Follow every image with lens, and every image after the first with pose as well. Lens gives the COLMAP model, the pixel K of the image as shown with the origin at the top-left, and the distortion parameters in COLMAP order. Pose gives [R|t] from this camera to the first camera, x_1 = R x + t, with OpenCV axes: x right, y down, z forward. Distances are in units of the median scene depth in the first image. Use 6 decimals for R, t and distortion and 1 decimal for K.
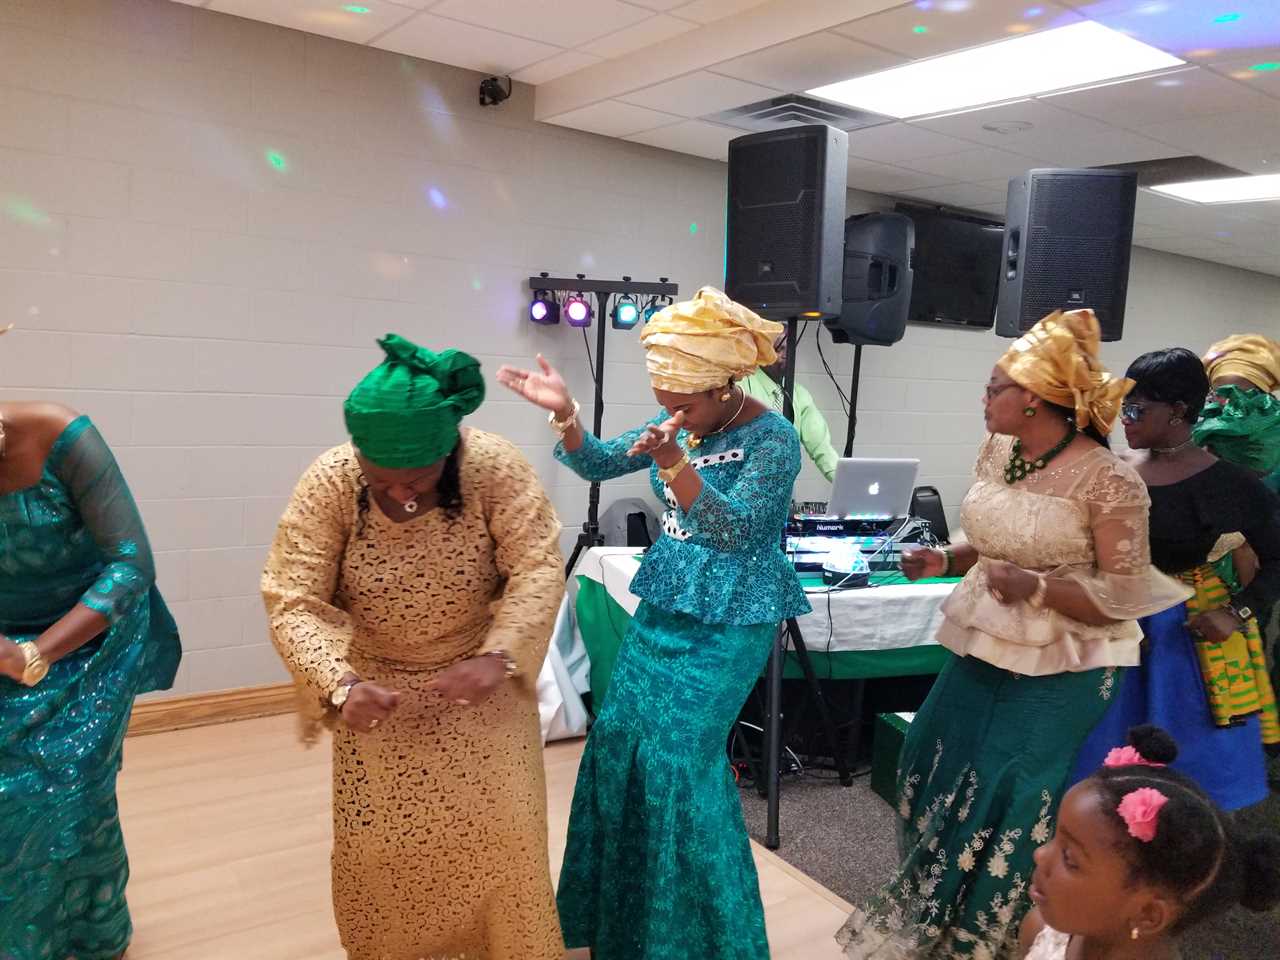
lens RADIAL K [[979.7, 0, 637.9], [0, 979.7, 476.1], [0, 0, 1]] dist [0.000284, -0.010363]
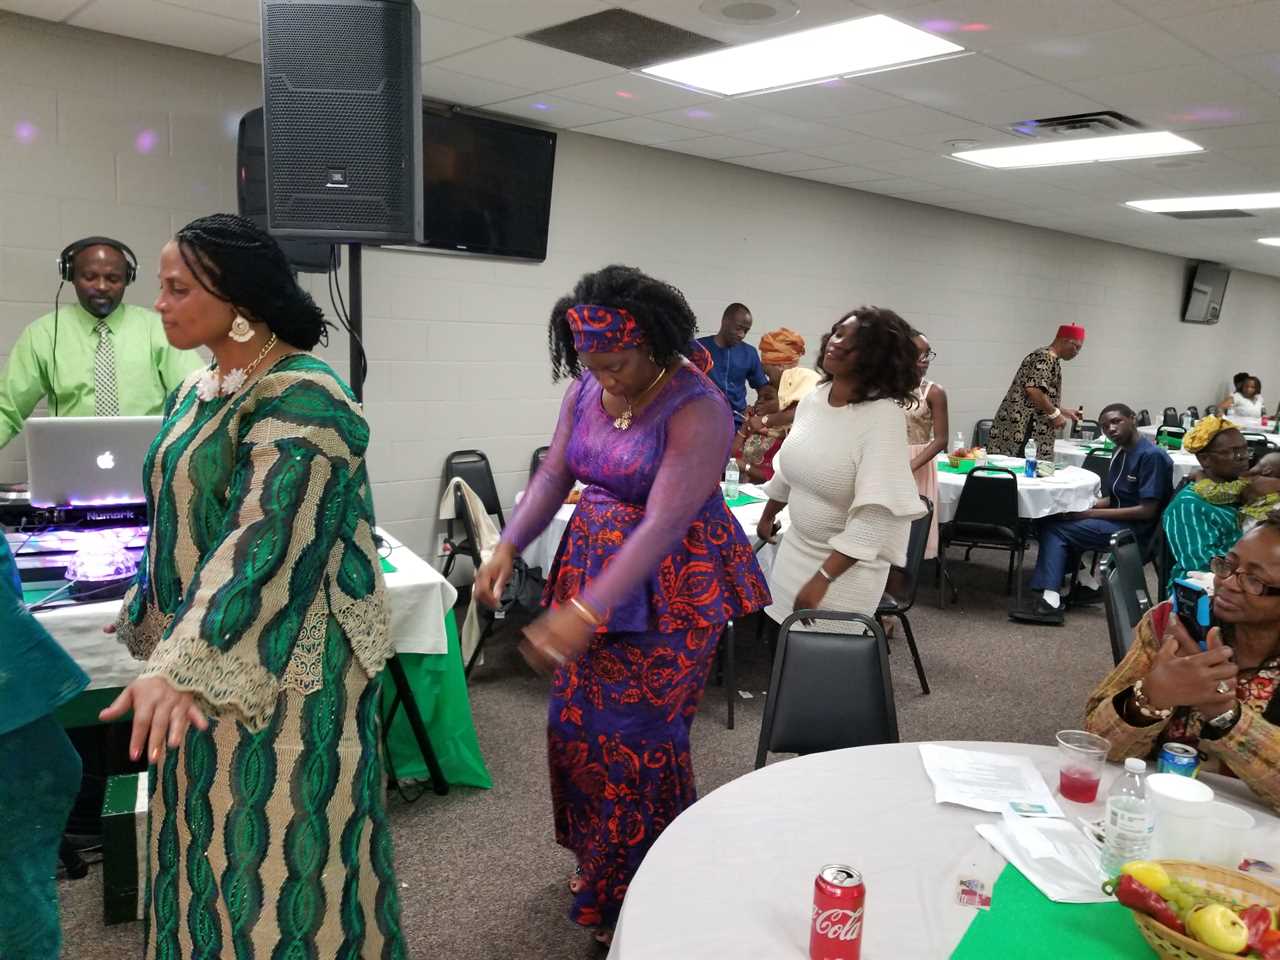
lens RADIAL K [[979.7, 0, 640.4], [0, 979.7, 482.5], [0, 0, 1]] dist [0.000284, -0.010363]
pose [[0.991077, -0.039635, 0.127259, 0.518172], [0.034705, 0.998567, 0.040726, 0.012918], [-0.128691, -0.035946, 0.991033, 0.245174]]
